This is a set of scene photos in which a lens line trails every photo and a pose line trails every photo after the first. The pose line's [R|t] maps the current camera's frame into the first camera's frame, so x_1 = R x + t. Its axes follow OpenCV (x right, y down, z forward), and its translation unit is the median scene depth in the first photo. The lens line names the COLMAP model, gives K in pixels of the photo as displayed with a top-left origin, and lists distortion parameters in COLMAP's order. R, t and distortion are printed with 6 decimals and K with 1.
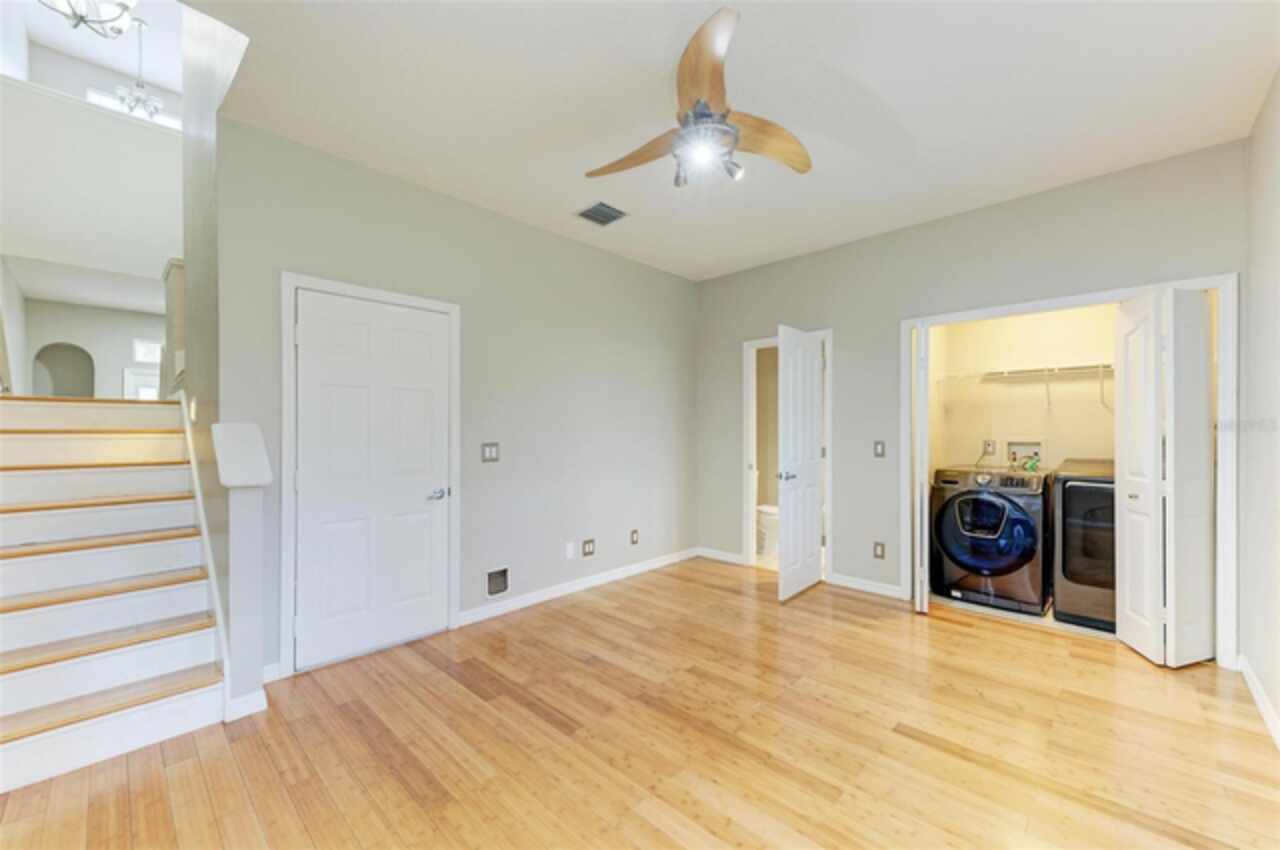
lens RADIAL K [[492.1, 0, 641.2], [0, 492.1, 433.6], [0, 0, 1]] dist [0.005642, -0.000273]
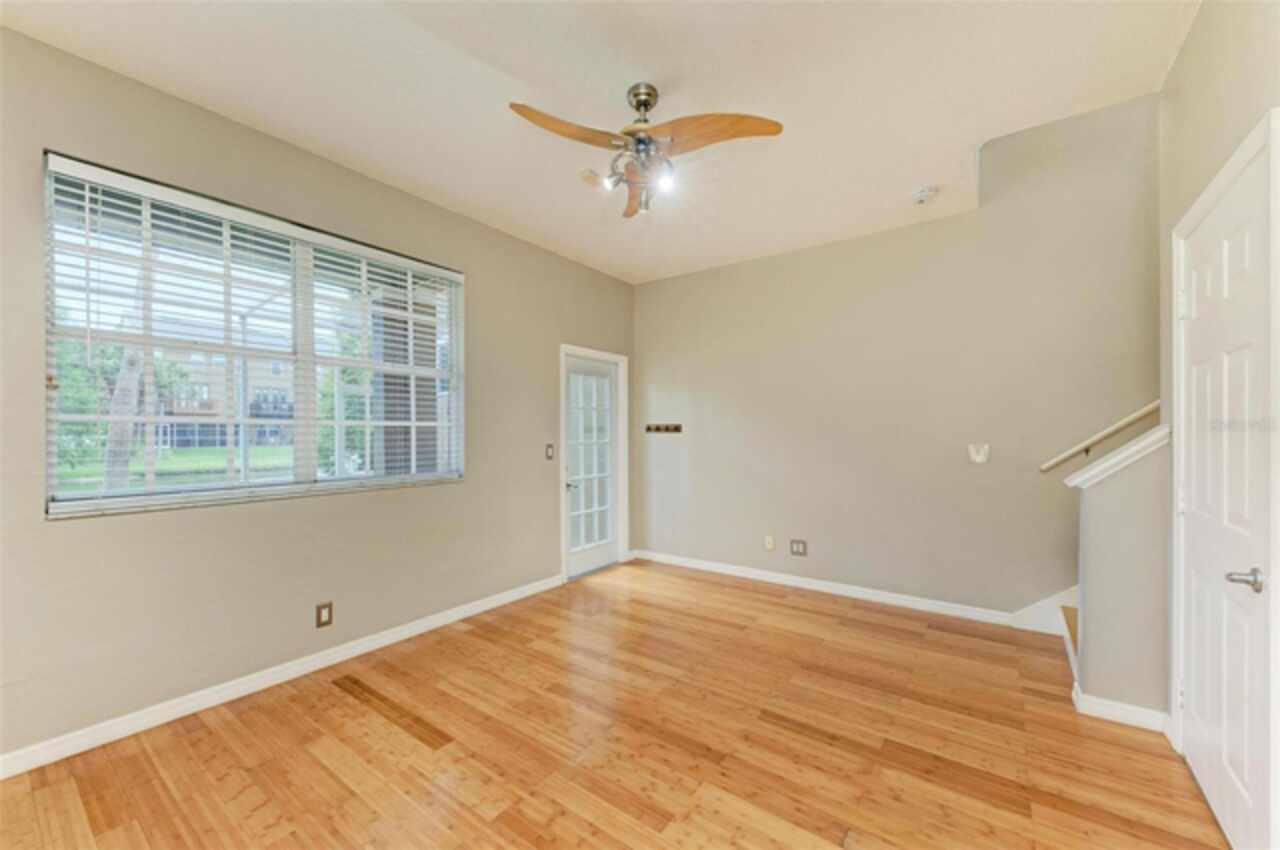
lens RADIAL K [[492.1, 0, 641.2], [0, 492.1, 433.6], [0, 0, 1]] dist [0.005642, -0.000273]
pose [[-0.991751, -0.000349, -0.128175, 0.203357], [-0.000952, 0.999989, 0.004642, -0.009360], [0.128172, 0.004725, -0.991741, 1.559598]]
